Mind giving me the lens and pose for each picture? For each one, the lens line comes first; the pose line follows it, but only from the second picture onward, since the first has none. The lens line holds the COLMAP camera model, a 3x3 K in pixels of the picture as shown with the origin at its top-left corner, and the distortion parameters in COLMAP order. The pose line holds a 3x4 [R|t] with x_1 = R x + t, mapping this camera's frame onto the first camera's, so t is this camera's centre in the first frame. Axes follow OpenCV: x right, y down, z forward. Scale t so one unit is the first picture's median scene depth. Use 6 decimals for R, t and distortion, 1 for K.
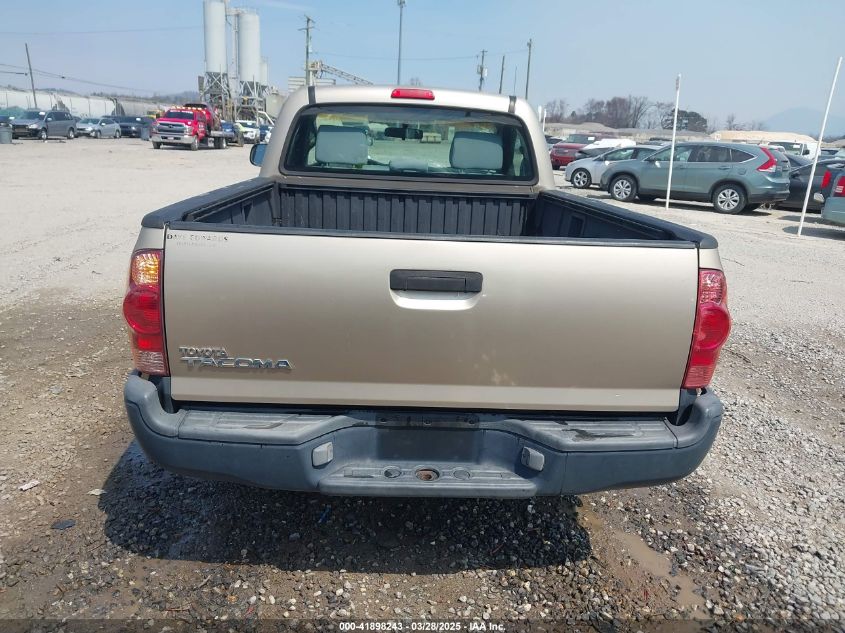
lens RADIAL K [[664.7, 0, 414.2], [0, 664.7, 314.6], [0, 0, 1]] dist [0.009356, -0.019565]
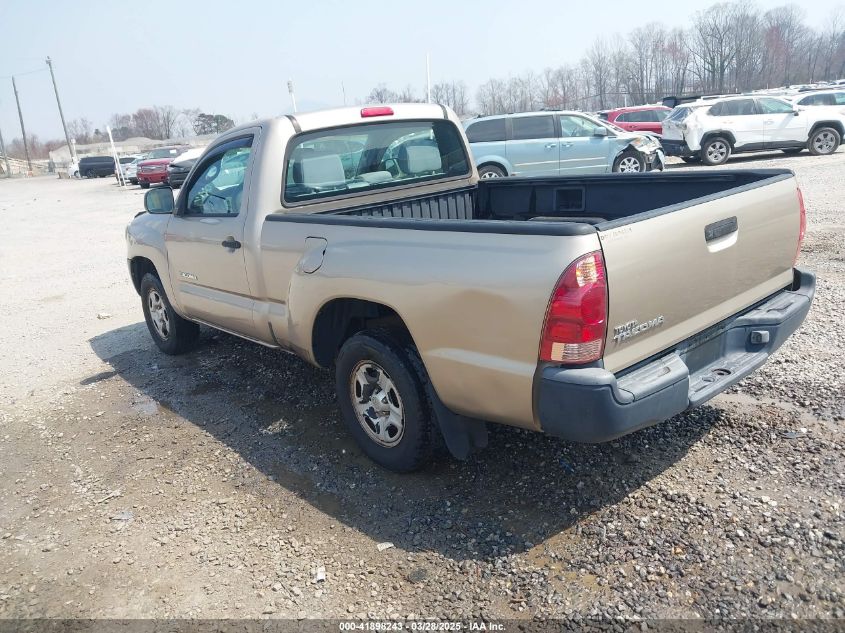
lens RADIAL K [[664.7, 0, 413.9], [0, 664.7, 314.1], [0, 0, 1]] dist [0.009356, -0.019565]
pose [[0.785386, -0.278020, 0.553058, -0.632638], [0.284549, 0.955620, 0.076304, -0.082746], [-0.549727, 0.097444, 0.829641, 0.104726]]
